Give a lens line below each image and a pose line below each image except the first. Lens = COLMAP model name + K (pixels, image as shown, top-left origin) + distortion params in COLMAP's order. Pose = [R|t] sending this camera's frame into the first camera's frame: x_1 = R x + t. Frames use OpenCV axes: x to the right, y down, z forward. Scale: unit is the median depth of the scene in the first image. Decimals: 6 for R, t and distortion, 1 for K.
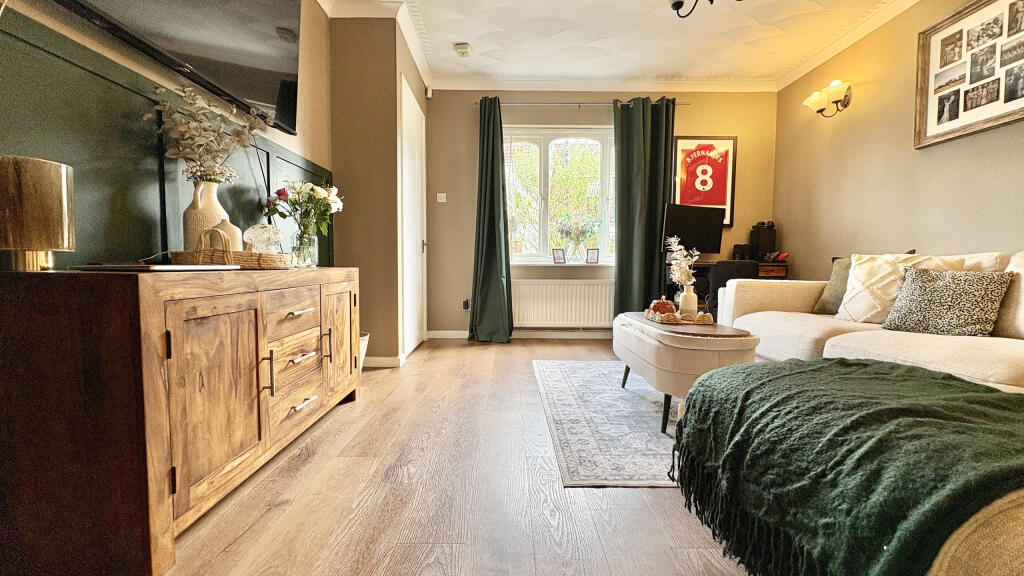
lens RADIAL K [[408.7, 0, 510.1], [0, 408.7, 288.1], [0, 0, 1]] dist [-0.000078, -0.000002]
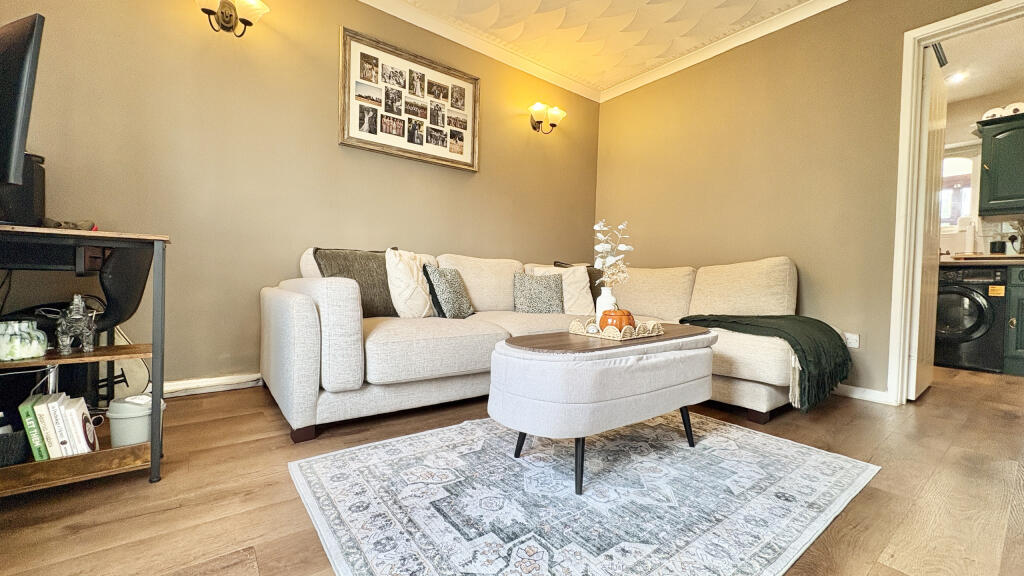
lens RADIAL K [[408.7, 0, 511.2], [0, 408.7, 287.2], [0, 0, 1]] dist [-0.000078, -0.000002]
pose [[-0.597090, -0.042616, 0.801042, -0.078315], [0.011711, 0.998018, 0.061825, -0.051340], [-0.802089, 0.046296, -0.595407, 1.415842]]
